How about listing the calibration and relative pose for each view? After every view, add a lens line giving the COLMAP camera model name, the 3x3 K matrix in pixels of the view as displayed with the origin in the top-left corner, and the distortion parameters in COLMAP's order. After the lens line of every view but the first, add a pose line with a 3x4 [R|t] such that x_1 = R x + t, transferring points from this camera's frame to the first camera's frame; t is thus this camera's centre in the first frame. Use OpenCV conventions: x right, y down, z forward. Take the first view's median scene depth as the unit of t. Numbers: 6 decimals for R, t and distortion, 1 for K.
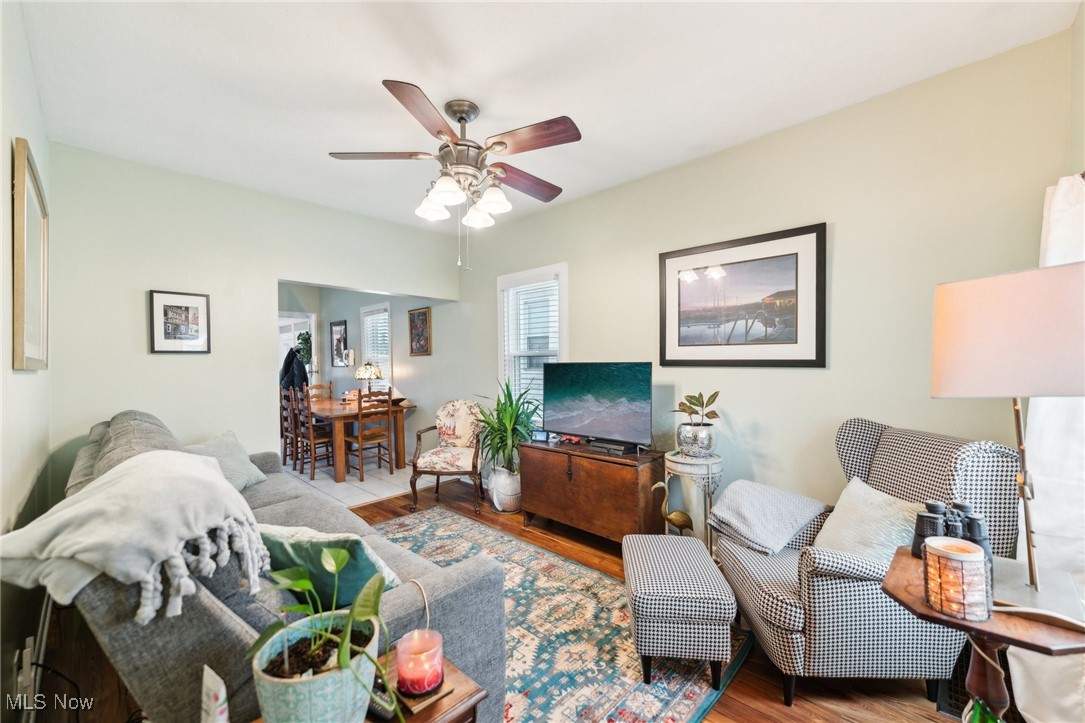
lens RADIAL K [[441.3, 0, 537.3], [0, 441.3, 374.5], [0, 0, 1]] dist [0.000852, -0.000111]
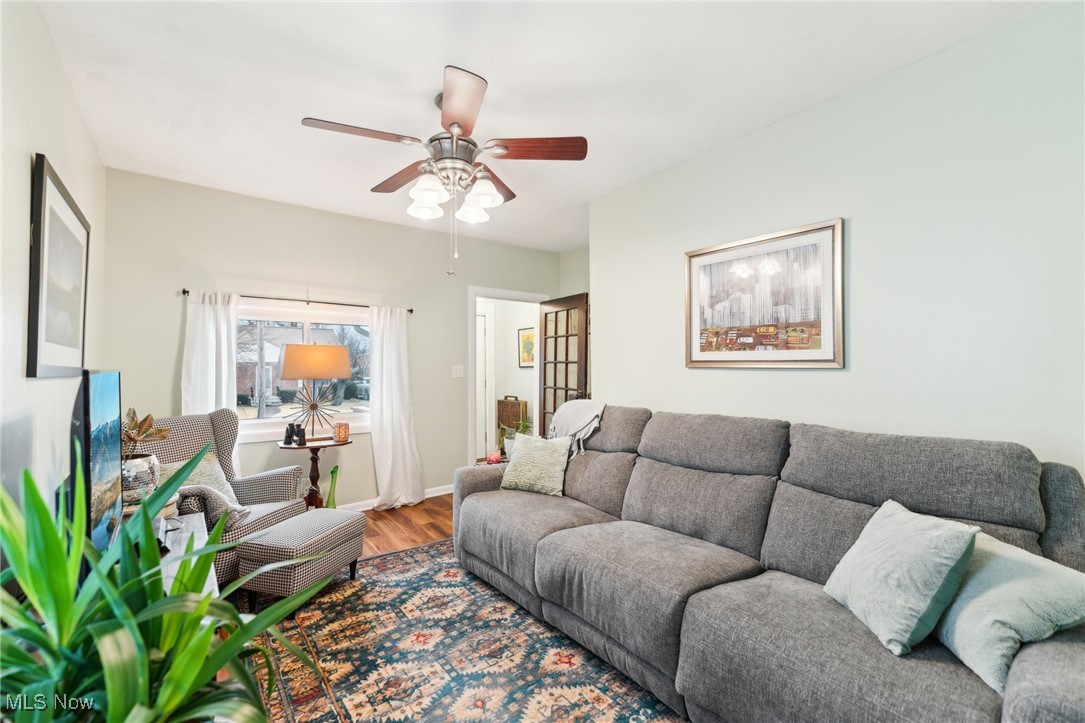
lens RADIAL K [[458.6, 0, 542.5], [0, 458.6, 361.5], [0, 0, 1]] dist [-0.001378, -0.000349]
pose [[-0.992222, 0.009712, 0.124105, -0.286516], [0.011375, 0.999855, 0.012699, -0.030339], [-0.123964, 0.014012, -0.992188, 1.176175]]
